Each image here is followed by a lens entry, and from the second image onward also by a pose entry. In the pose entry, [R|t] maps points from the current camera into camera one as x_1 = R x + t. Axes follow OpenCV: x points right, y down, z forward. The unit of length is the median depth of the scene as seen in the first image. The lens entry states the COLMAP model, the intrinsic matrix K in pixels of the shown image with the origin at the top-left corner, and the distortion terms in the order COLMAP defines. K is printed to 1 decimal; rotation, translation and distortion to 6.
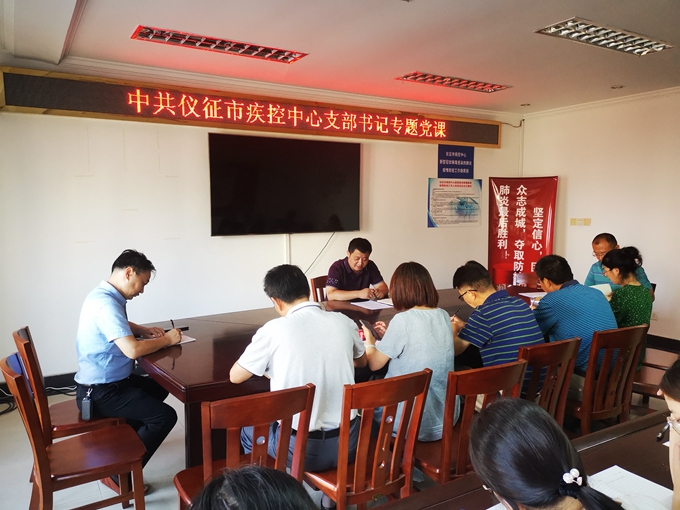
lens RADIAL K [[533.0, 0, 355.1], [0, 533.0, 258.5], [0, 0, 1]] dist [-0.005632, -0.004106]
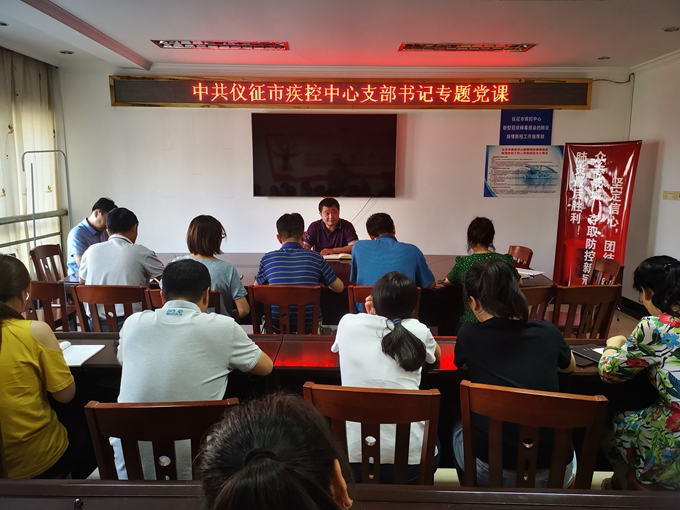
lens RADIAL K [[481.1, 0, 330.3], [0, 481.1, 241.7], [0, 0, 1]] dist [0.007767, -0.012773]
pose [[0.843328, 0.075102, -0.532126, 0.417305], [-0.063465, 0.997176, 0.040157, 0.006535], [0.533639, -0.000094, 0.845712, 0.122821]]
